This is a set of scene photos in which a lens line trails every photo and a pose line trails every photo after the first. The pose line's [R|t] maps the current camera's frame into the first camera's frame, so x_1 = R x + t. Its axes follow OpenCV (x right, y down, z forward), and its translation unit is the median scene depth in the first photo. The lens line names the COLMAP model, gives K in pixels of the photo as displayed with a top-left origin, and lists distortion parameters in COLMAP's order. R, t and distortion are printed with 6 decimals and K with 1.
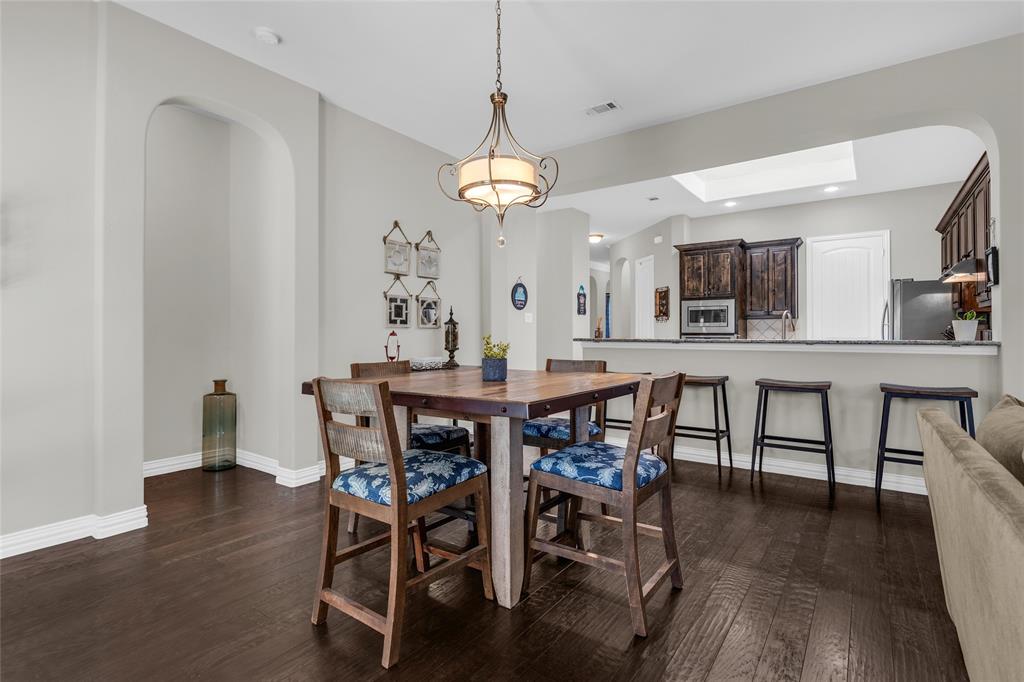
lens RADIAL K [[483.3, 0, 513.8], [0, 483.3, 329.8], [0, 0, 1]] dist [-0.005147, 0.001215]
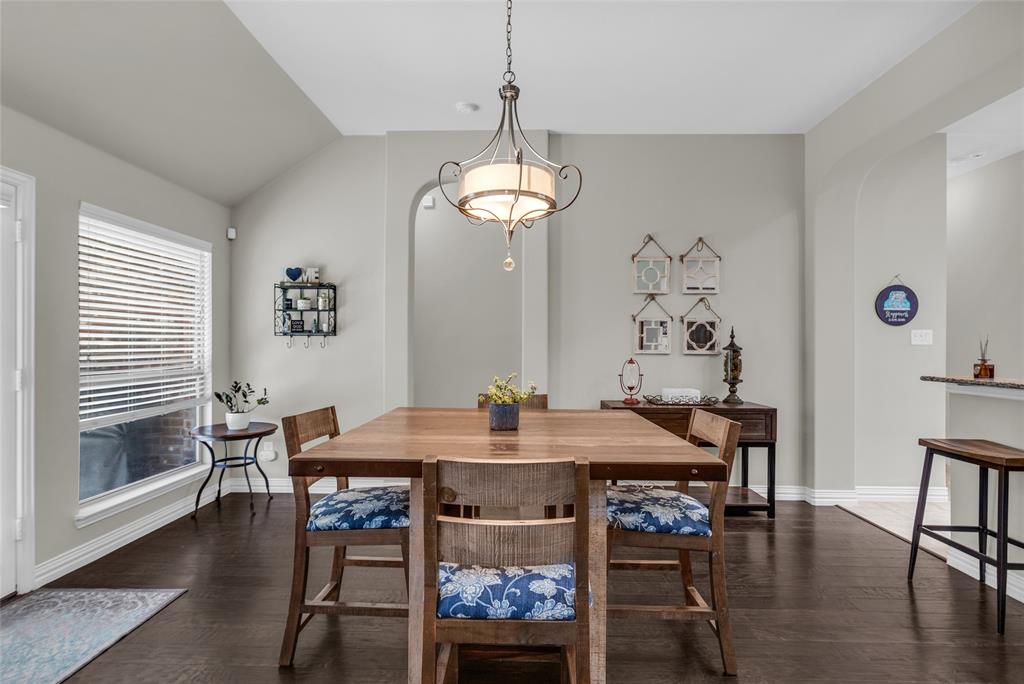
lens RADIAL K [[483.3, 0, 505.7], [0, 483.3, 352.7], [0, 0, 1]] dist [-0.005147, 0.001215]
pose [[0.573592, 0.013223, -0.819034, 0.313478], [0.000355, 0.999866, 0.016391, -0.020404], [0.819141, -0.009692, 0.573510, 0.248870]]
